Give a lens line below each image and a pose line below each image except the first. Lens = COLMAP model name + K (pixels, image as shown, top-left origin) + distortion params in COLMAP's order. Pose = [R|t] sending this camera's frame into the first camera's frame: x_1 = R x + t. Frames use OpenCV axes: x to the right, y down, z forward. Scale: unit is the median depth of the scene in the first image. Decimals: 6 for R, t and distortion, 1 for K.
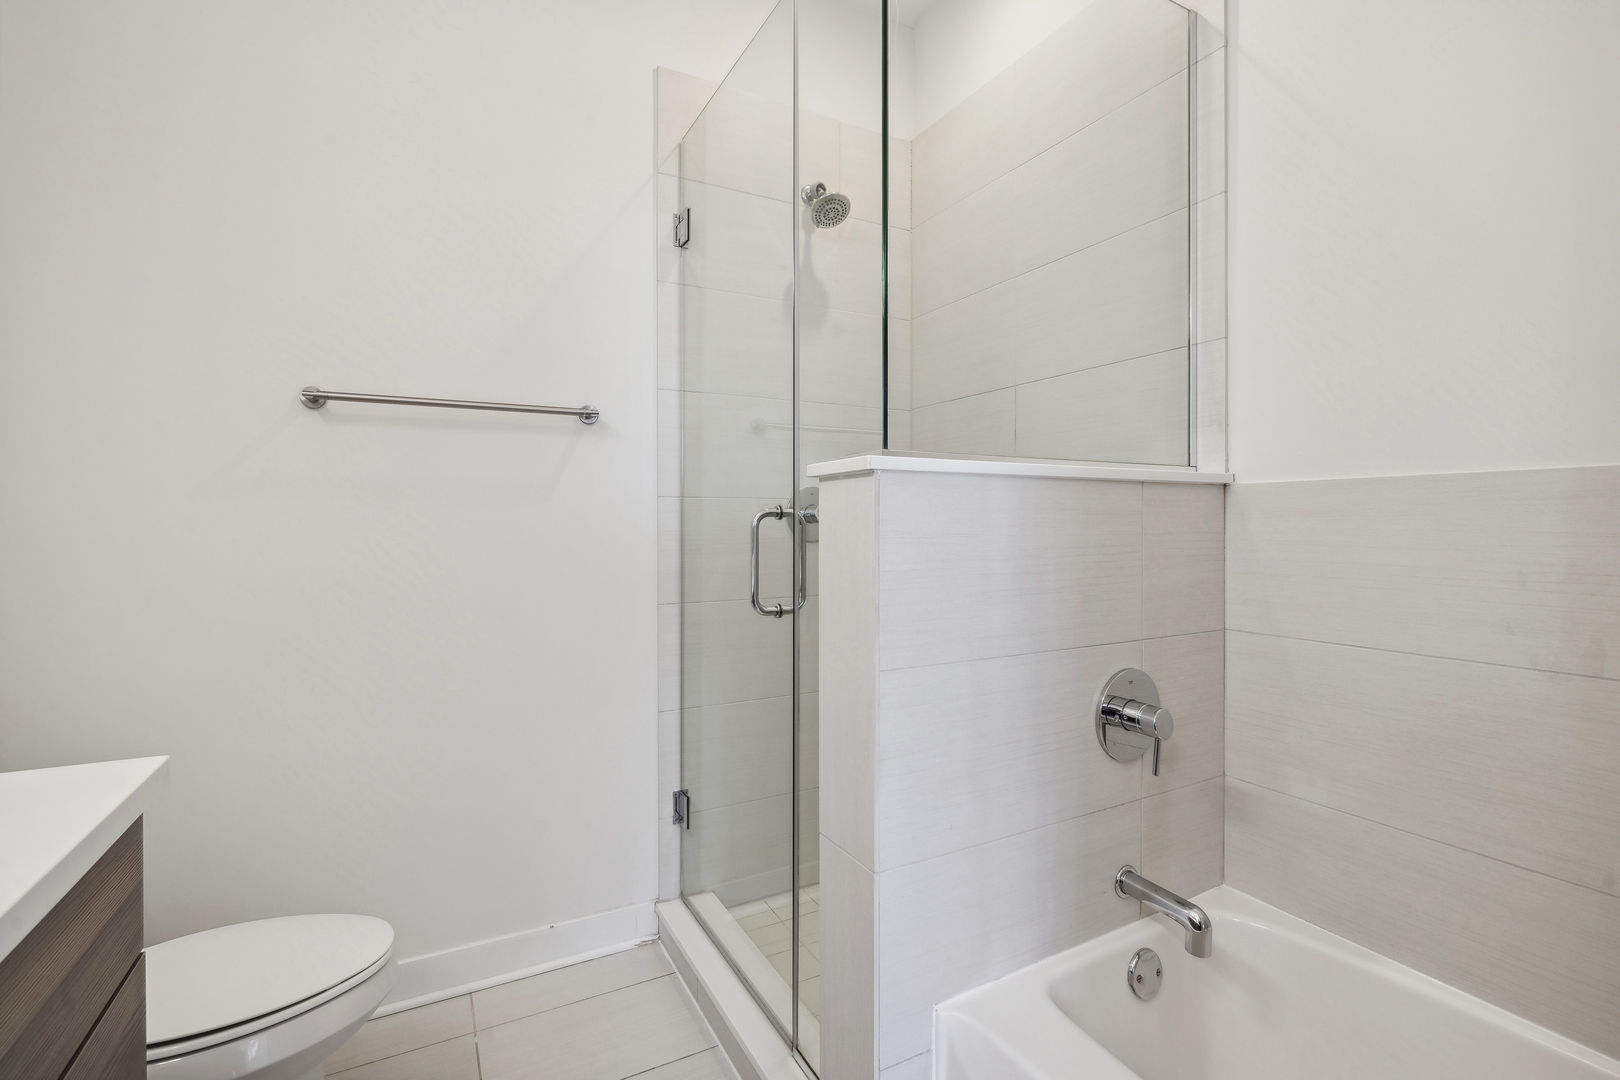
lens RADIAL K [[745.3, 0, 807.2], [0, 745.3, 530.5], [0, 0, 1]] dist [-0.004128, -0.000449]
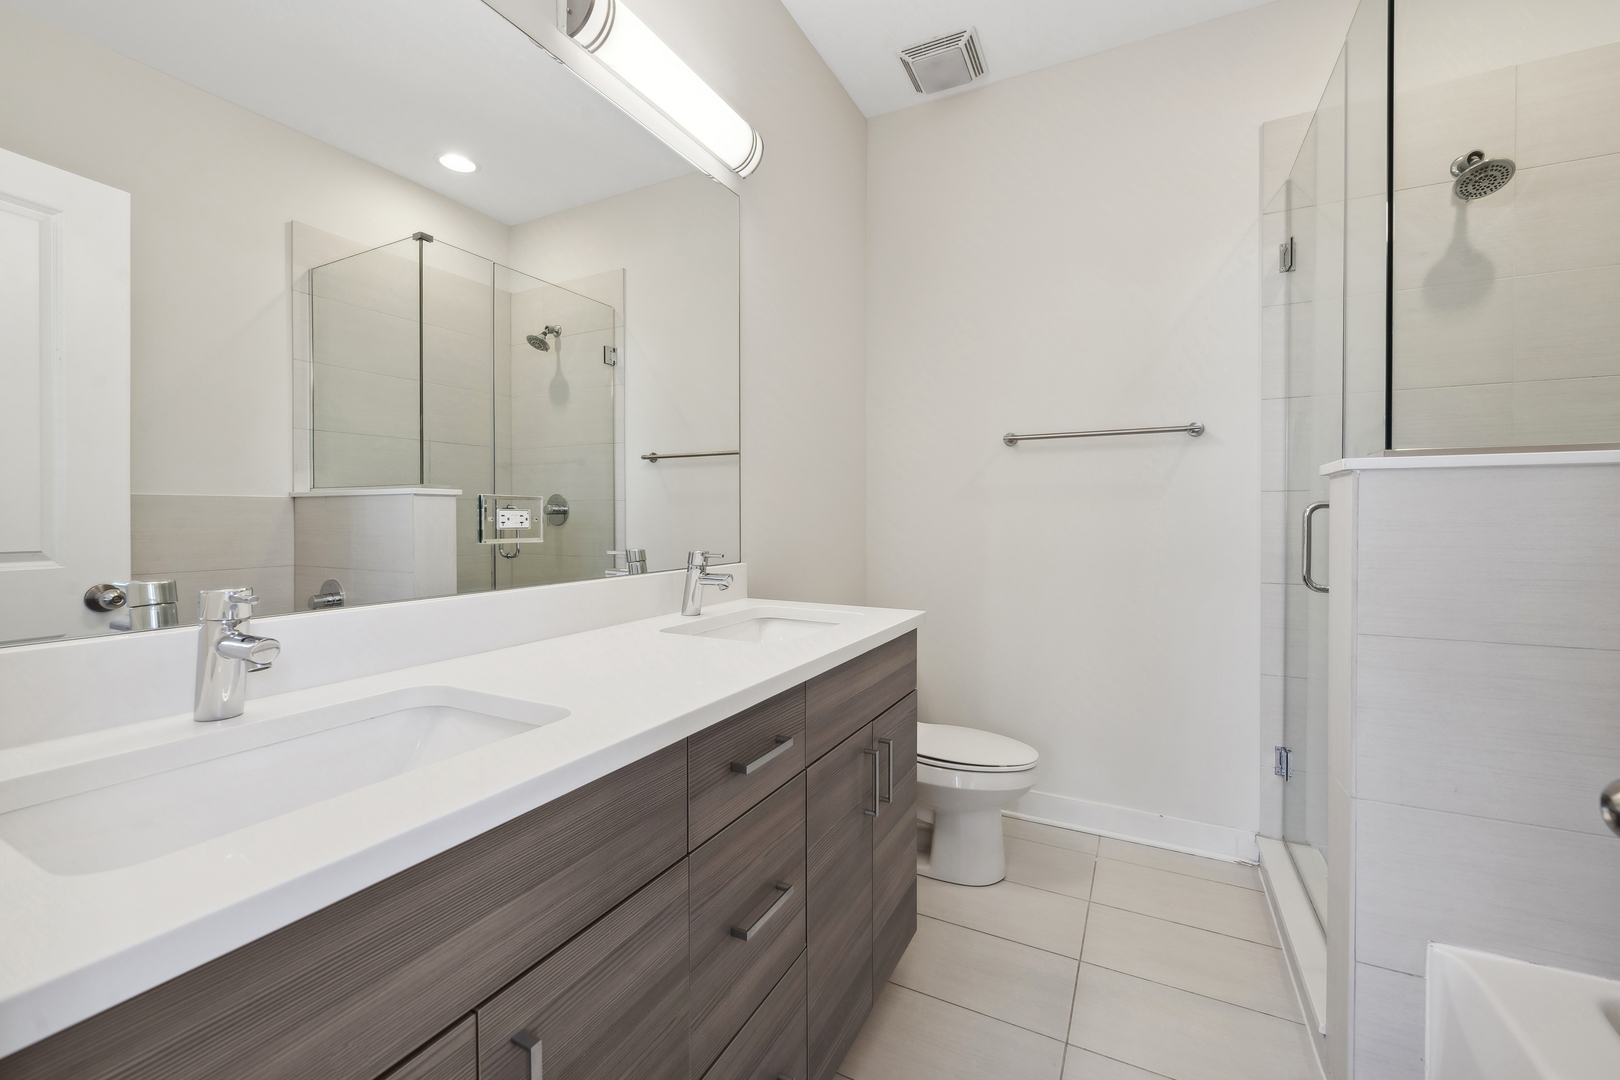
lens RADIAL K [[652.5, 0, 806.4], [0, 652.5, 525.5], [0, 0, 1]] dist [0.001255, 0.000060]
pose [[0.571786, 0.009501, -0.820348, 0.233335], [-0.003073, 0.999951, 0.009439, 0.000857], [0.820397, -0.002876, 0.571787, -0.176443]]
